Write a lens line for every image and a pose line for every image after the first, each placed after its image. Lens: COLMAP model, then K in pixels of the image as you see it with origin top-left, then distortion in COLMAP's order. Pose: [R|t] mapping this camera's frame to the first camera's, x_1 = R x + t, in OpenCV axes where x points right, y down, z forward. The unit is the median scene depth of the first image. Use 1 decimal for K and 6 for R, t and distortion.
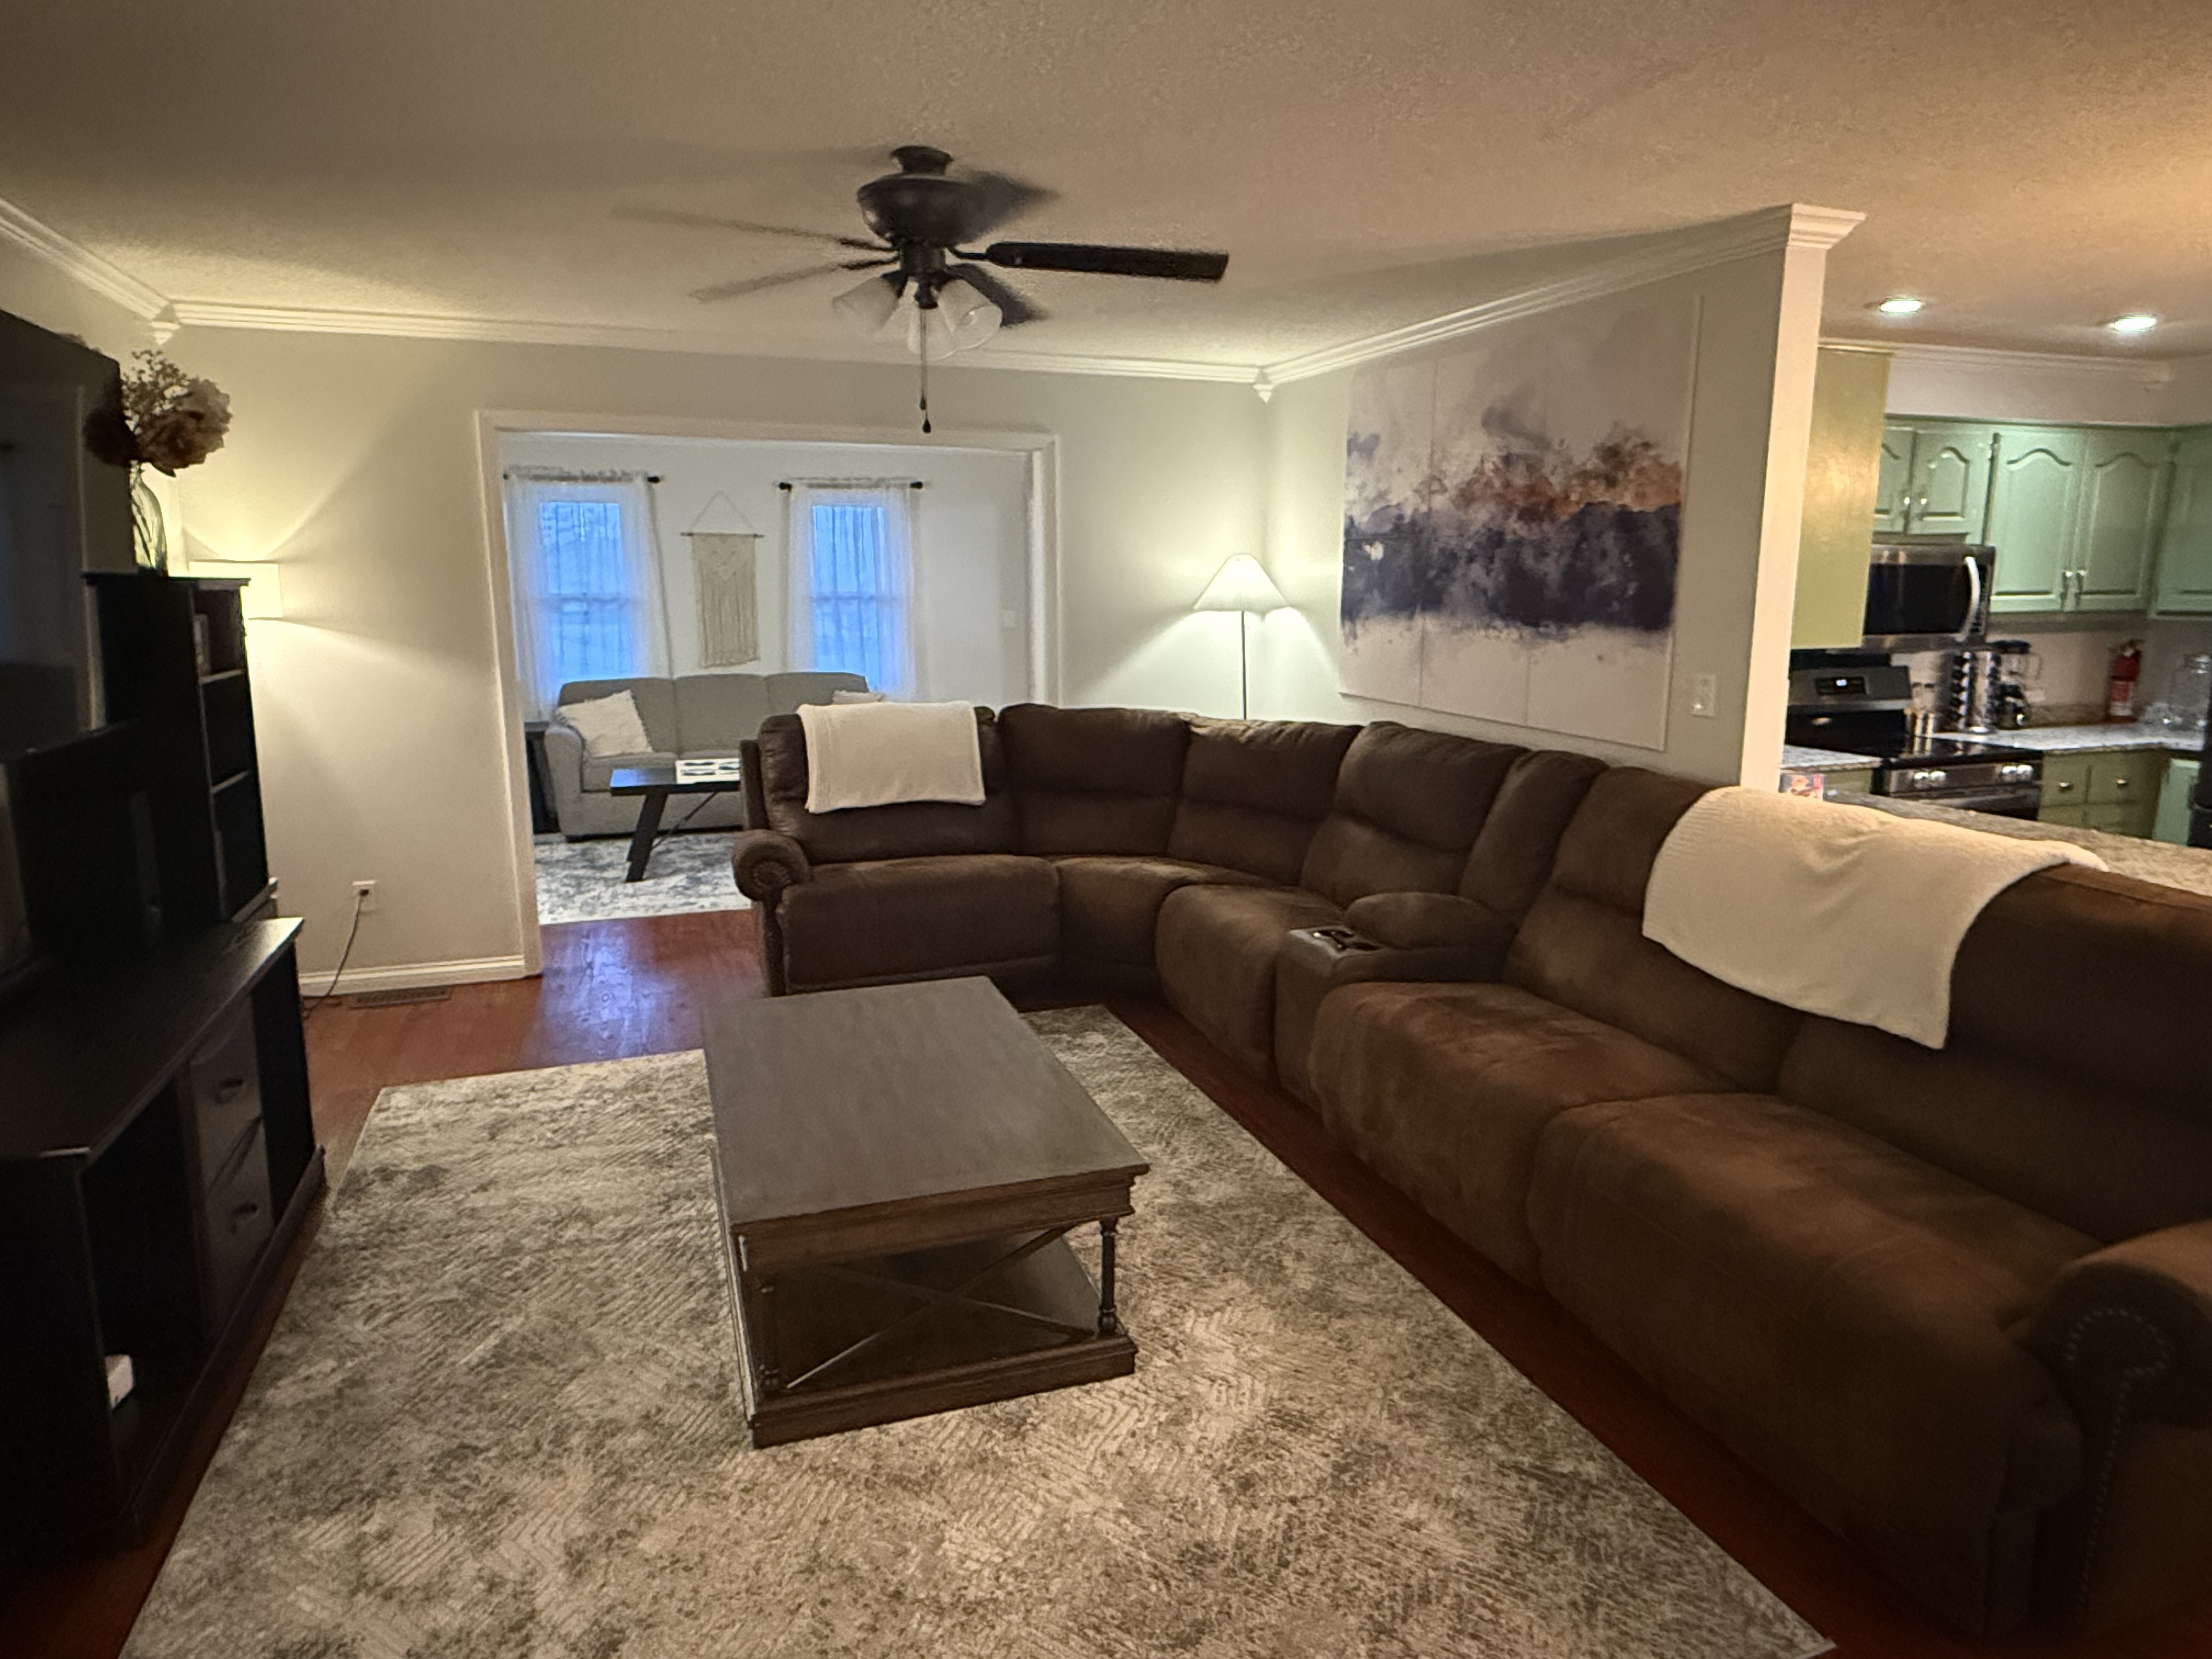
lens RADIAL K [[1347.1, 0, 1093.0], [0, 1347.1, 826.3], [0, 0, 1]] dist [-0.001043, -0.001125]
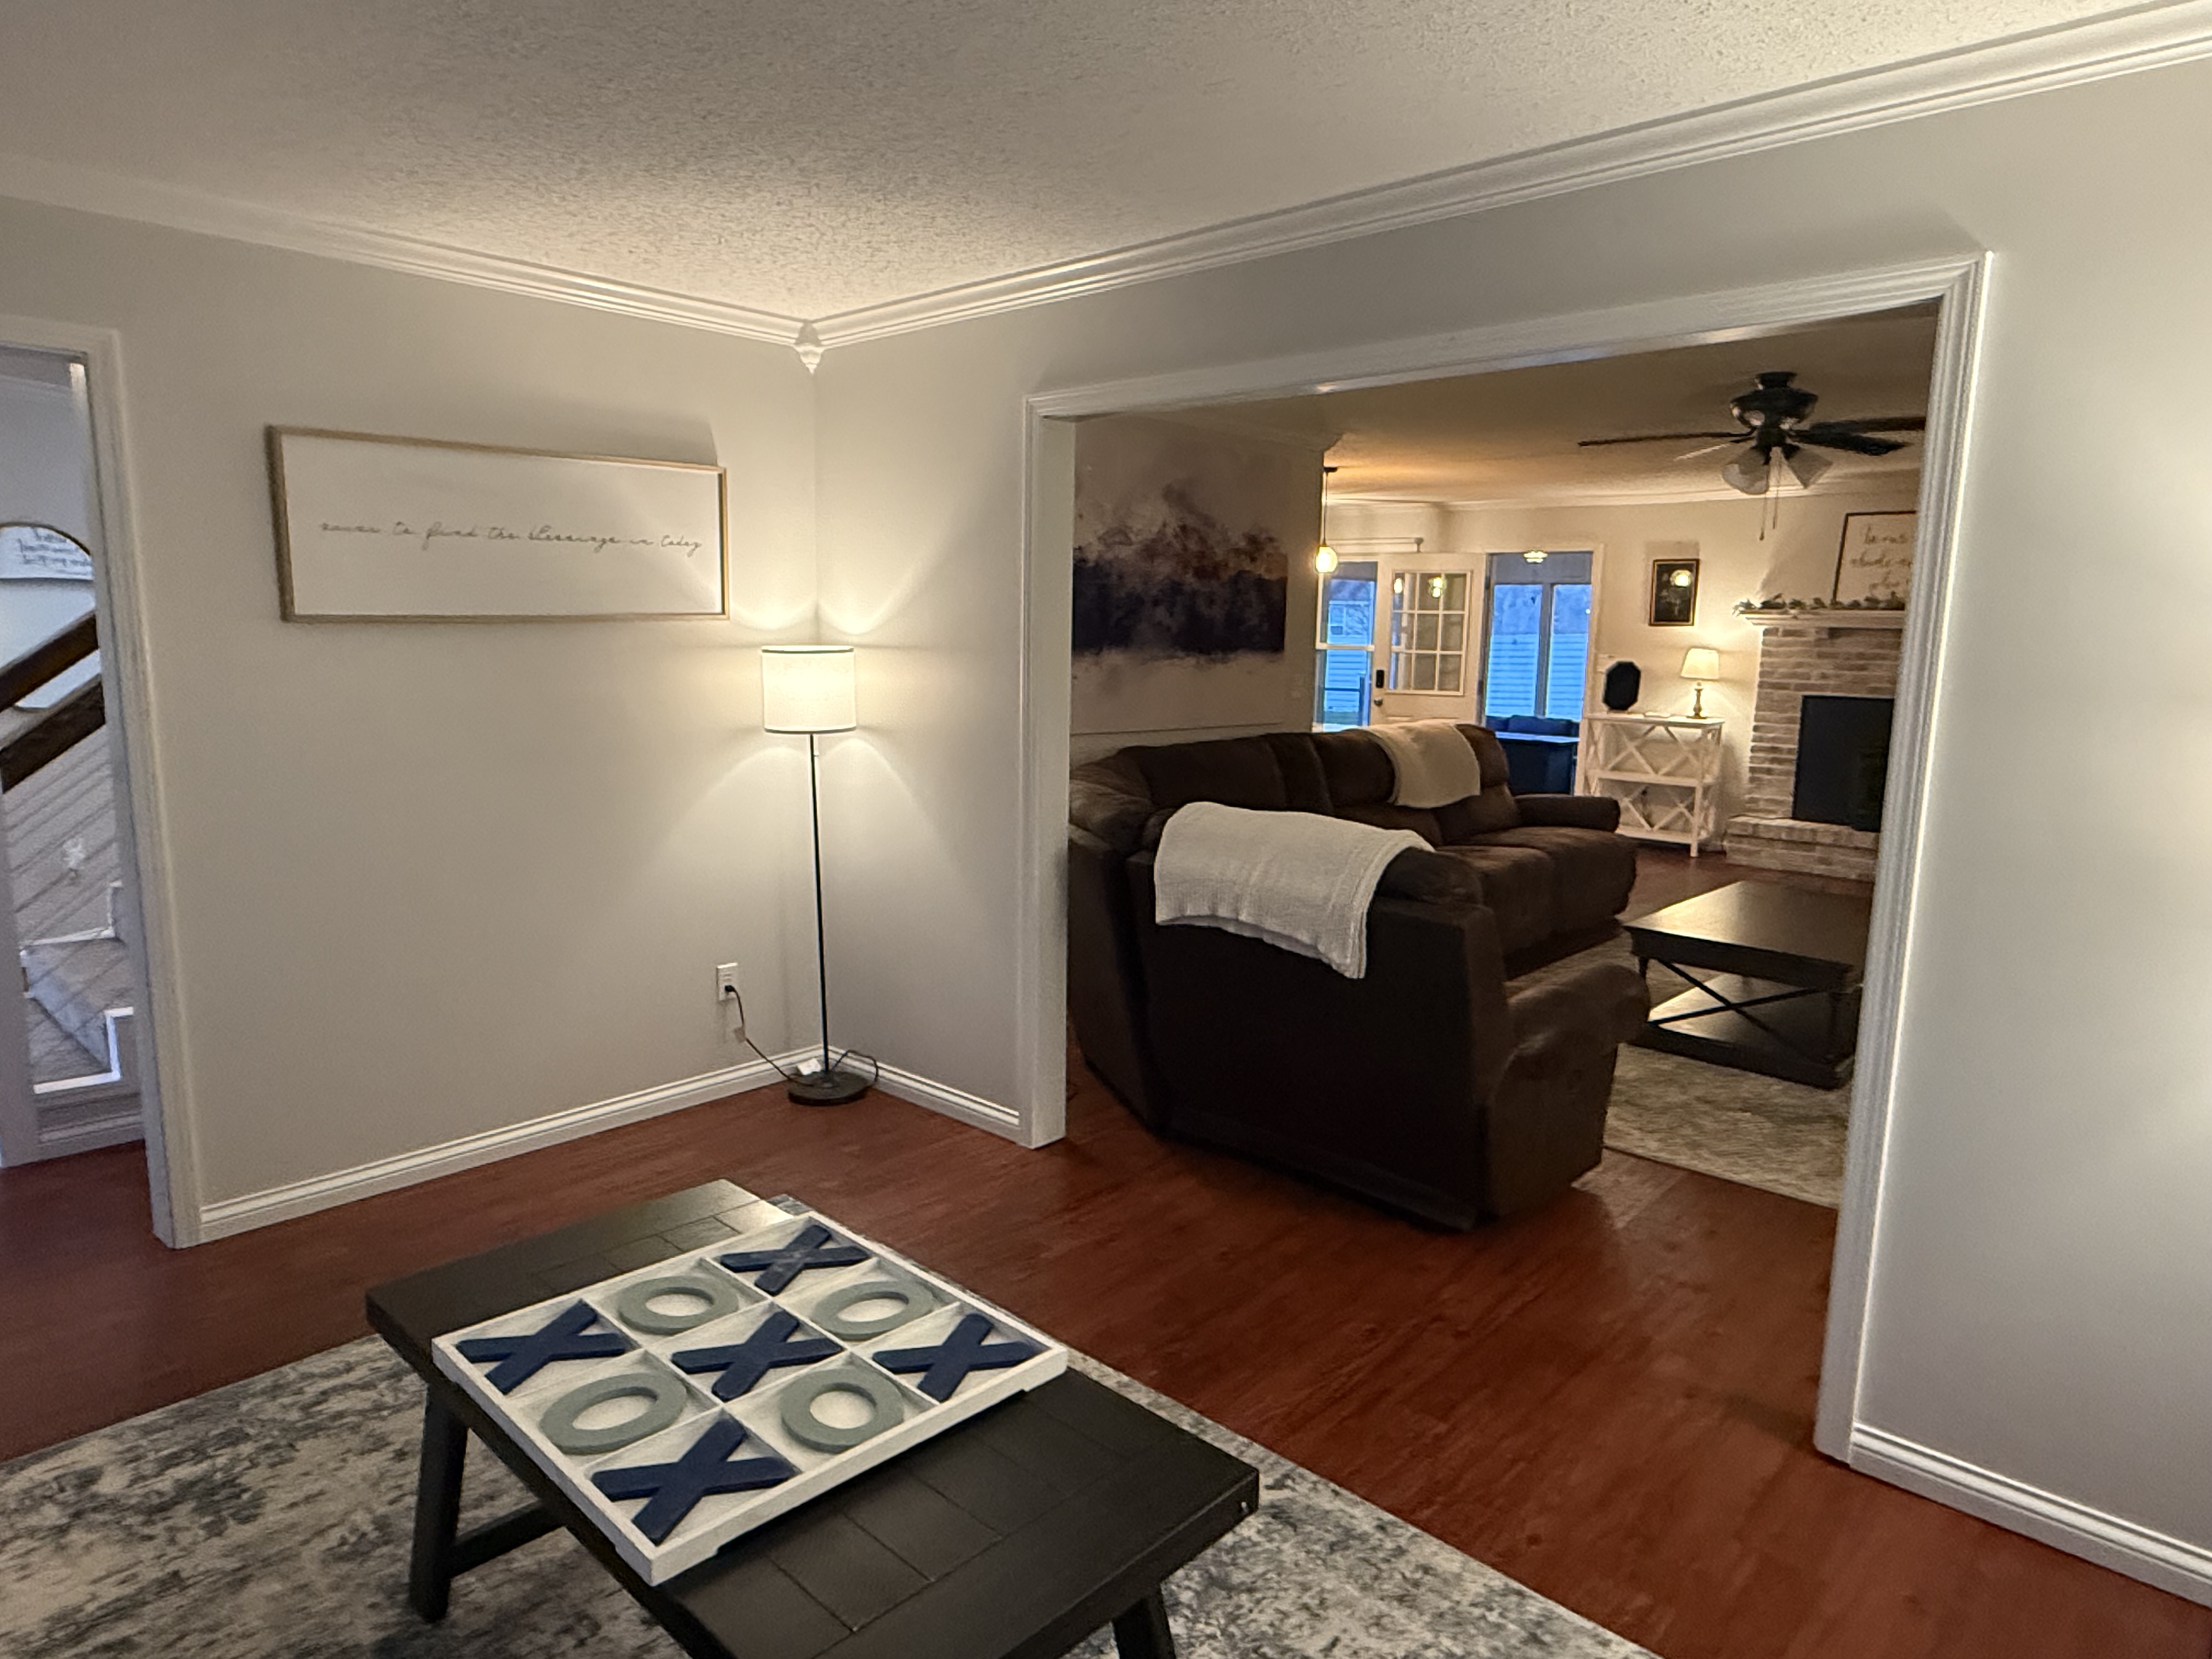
lens RADIAL K [[1347.1, 0, 1088.3], [0, 1347.1, 820.2], [0, 0, 1]] dist [-0.001043, -0.001125]
pose [[-0.467085, -0.138838, 0.873244, -0.825261], [0.144135, 0.962431, 0.230114, -0.312611], [-0.872386, 0.233348, -0.429526, 1.698510]]
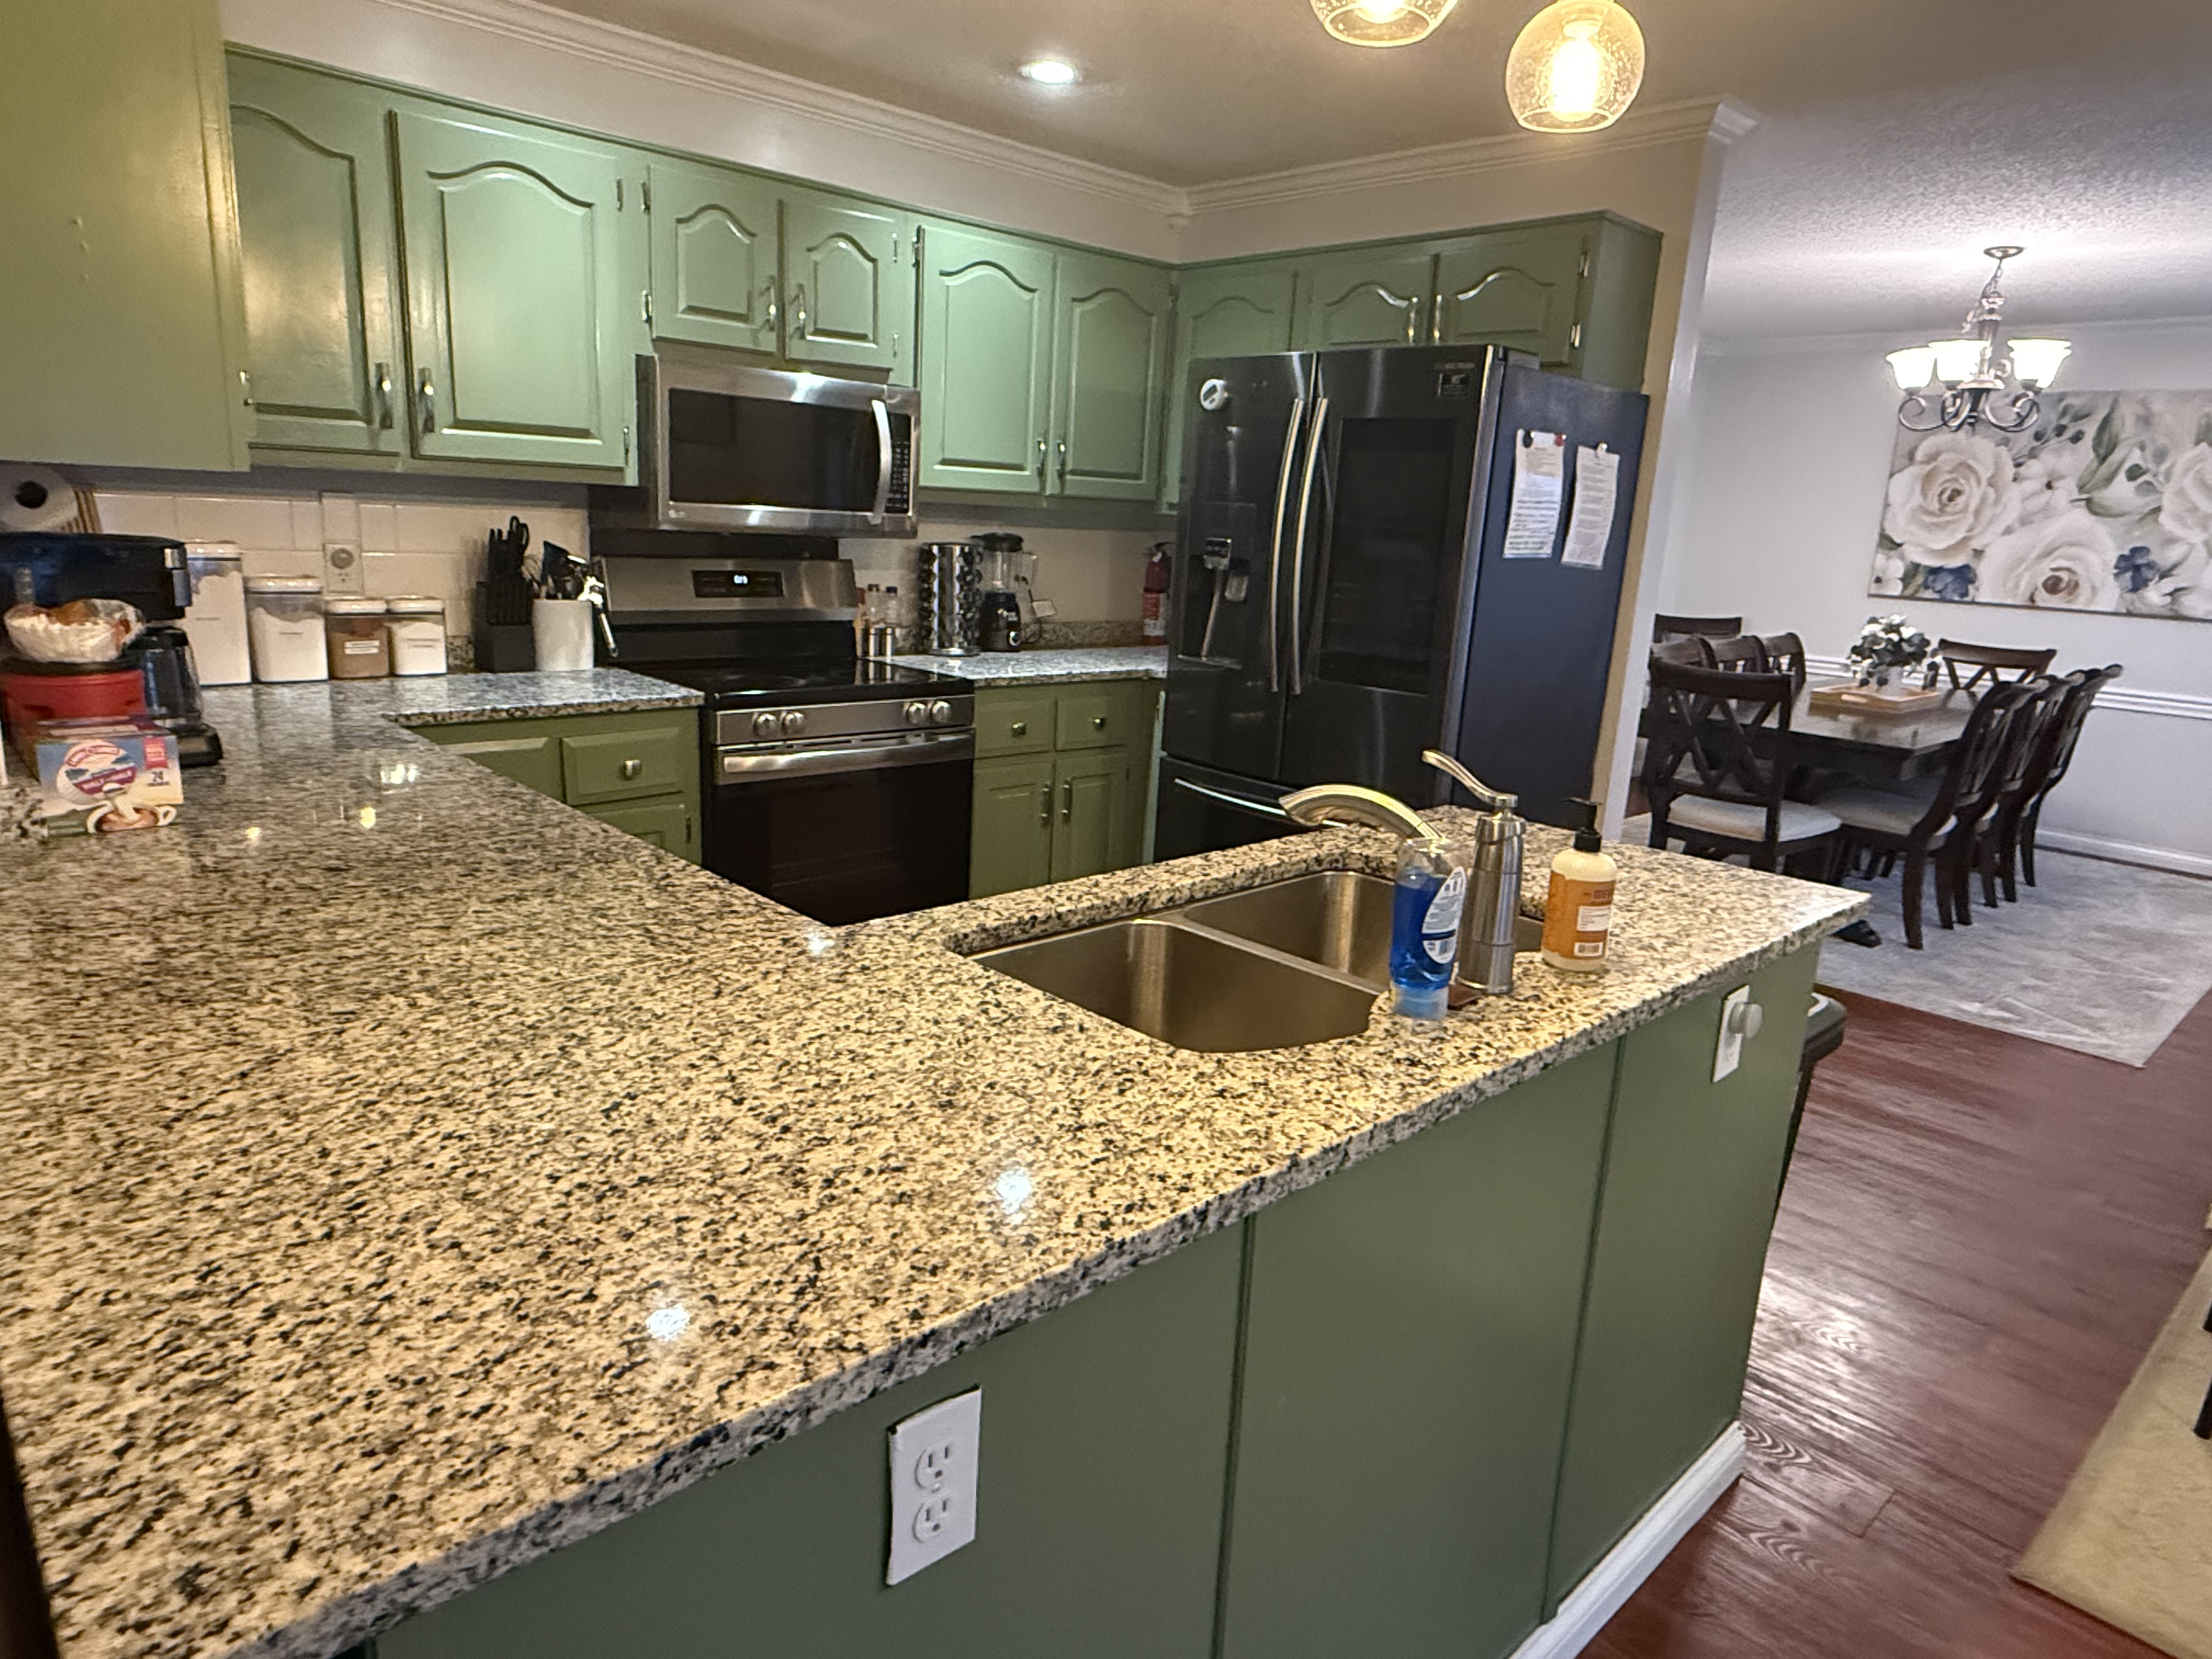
lens RADIAL K [[1347.1, 0, 1093.4], [0, 1347.1, 830.7], [0, 0, 1]] dist [-0.001043, -0.001125]
pose [[0.916987, -0.040279, 0.396879, 0.546682], [0.015076, 0.997678, 0.066420, -0.026569], [-0.398632, -0.054923, 0.915465, 0.356287]]
